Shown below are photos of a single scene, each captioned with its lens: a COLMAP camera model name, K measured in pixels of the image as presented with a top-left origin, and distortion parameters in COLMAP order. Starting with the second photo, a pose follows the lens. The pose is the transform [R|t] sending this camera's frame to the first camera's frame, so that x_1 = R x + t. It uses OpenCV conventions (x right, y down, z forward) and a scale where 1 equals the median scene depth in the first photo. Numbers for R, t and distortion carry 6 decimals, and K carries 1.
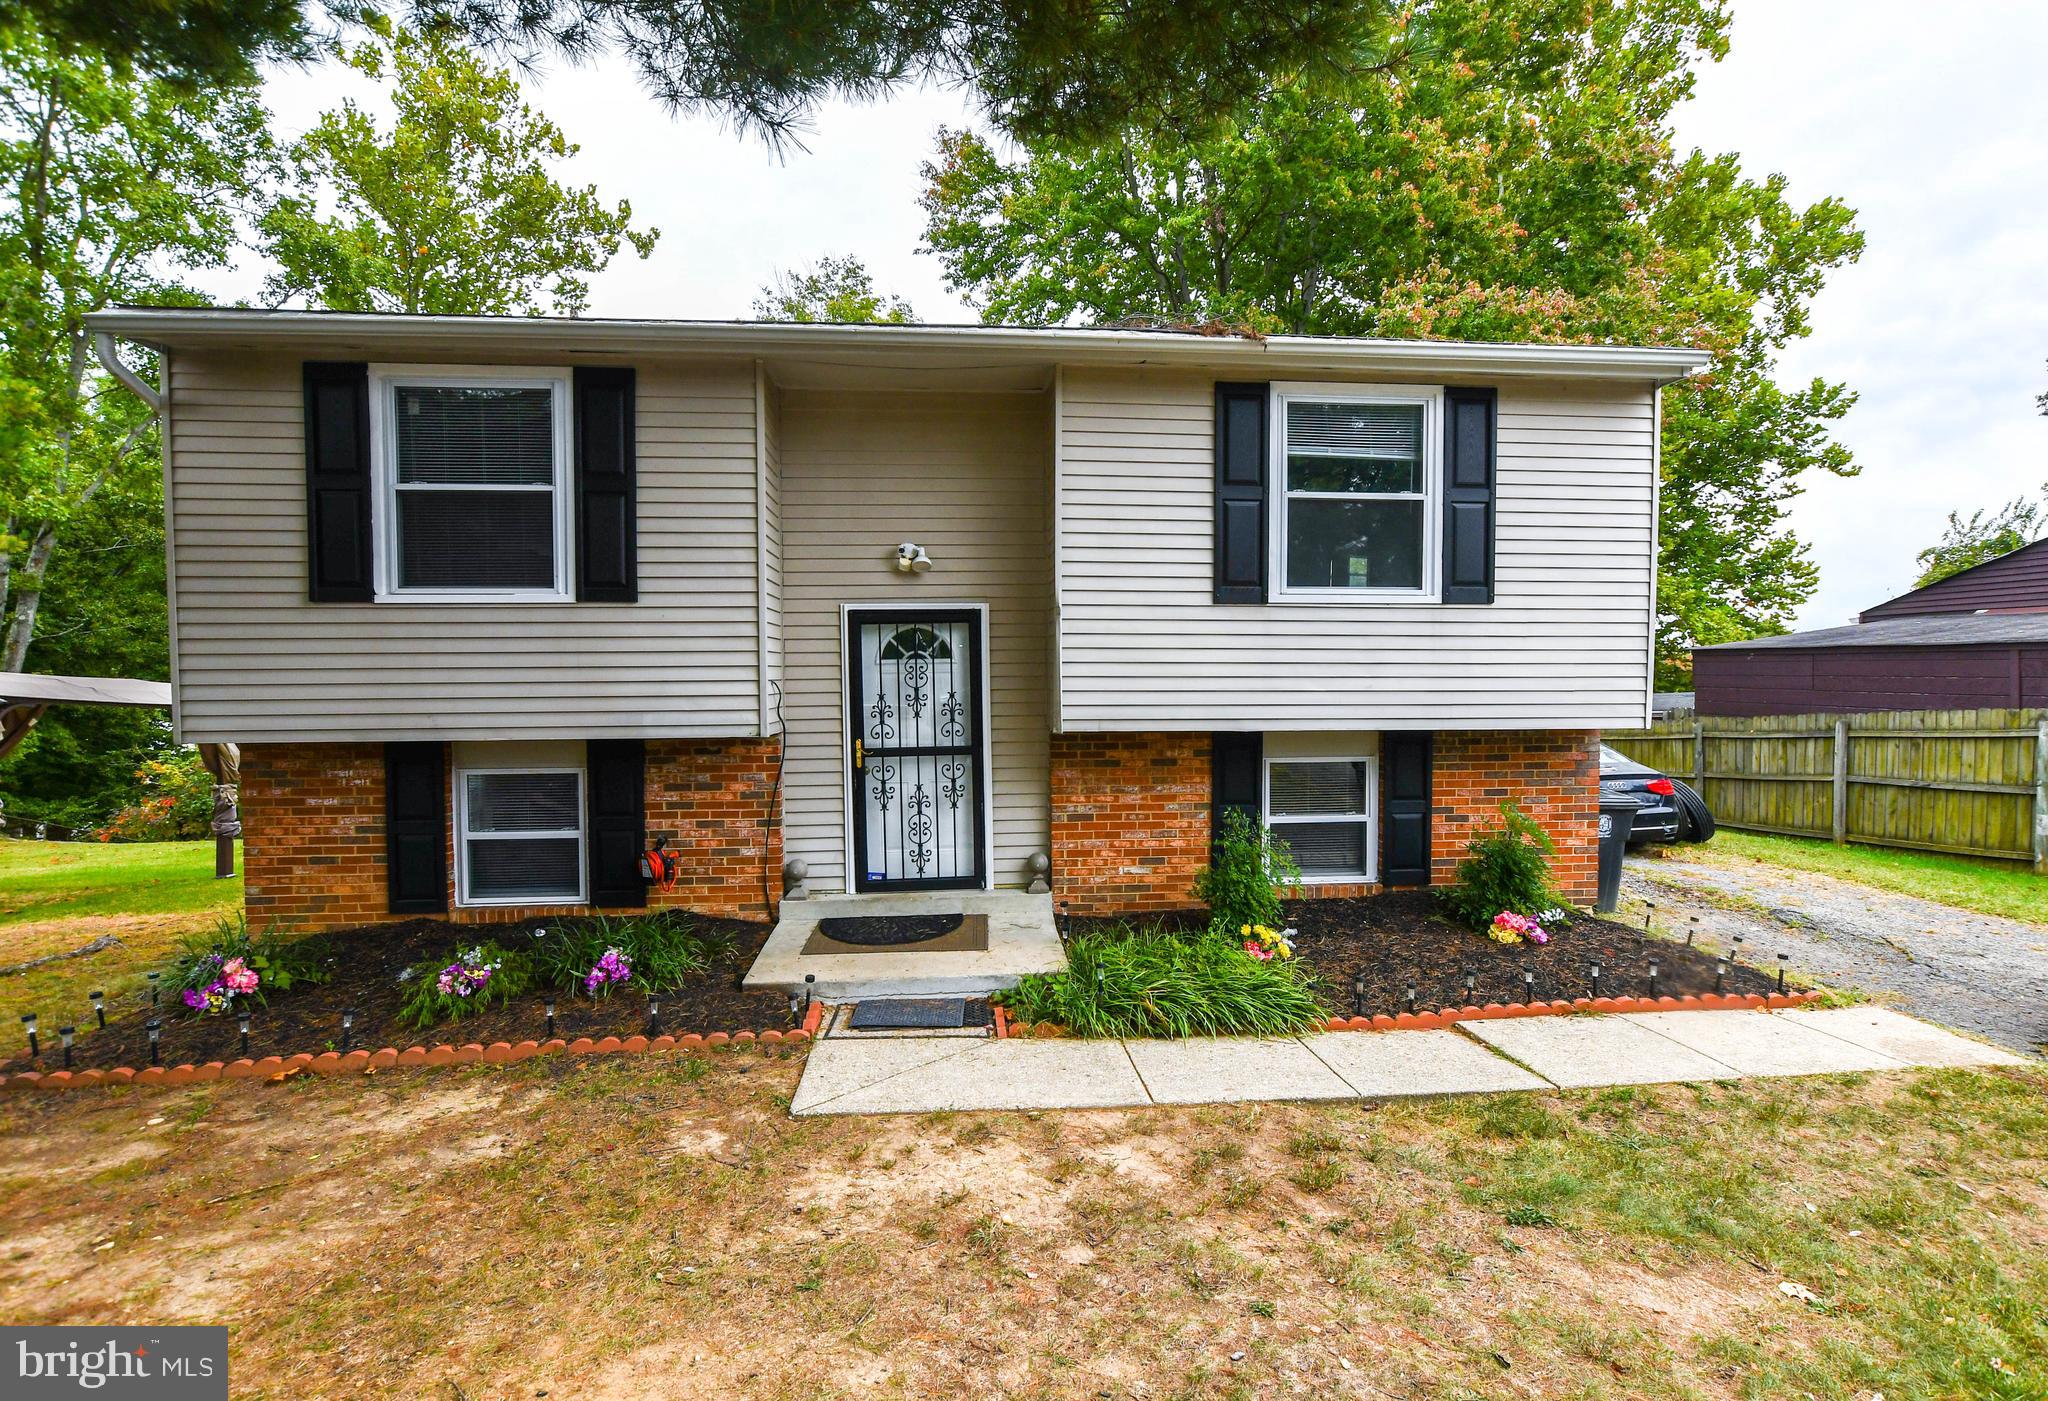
lens RADIAL K [[923.8, 0, 1111.0], [0, 923.8, 708.2], [0, 0, 1]] dist [-0.009745, 0.003631]
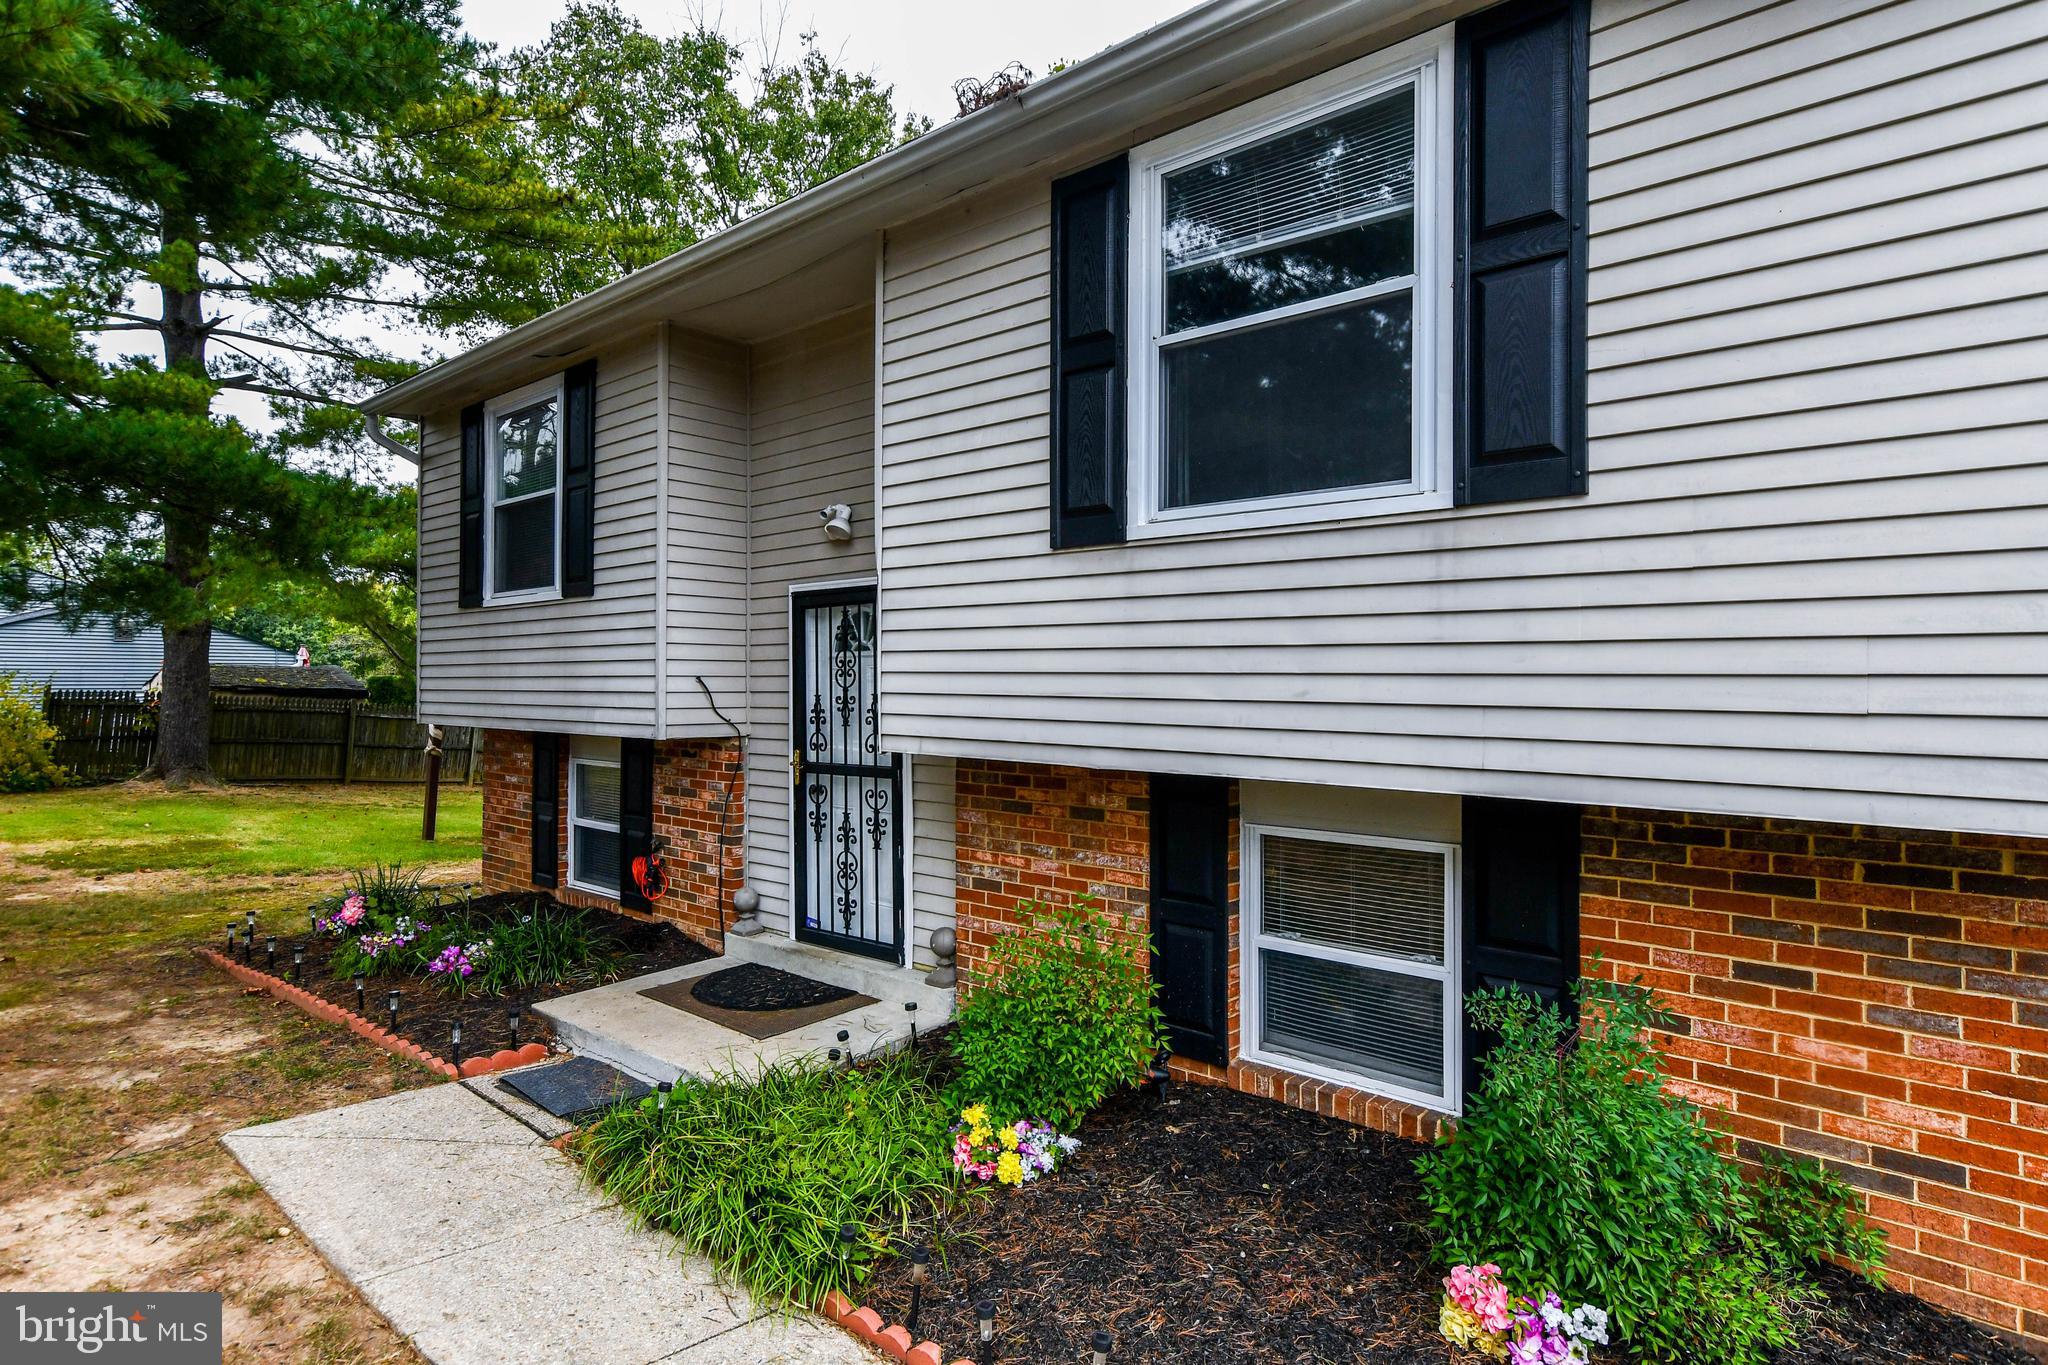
lens RADIAL K [[1144.9, 0, 979.1], [0, 1144.9, 670.4], [0, 0, 1]] dist [0.010012, 0.005478]
pose [[0.662175, 0.000009, -0.749349, 0.599620], [-0.035452, 0.998881, -0.031316, -0.010521], [0.748510, 0.047303, 0.661434, 0.453523]]
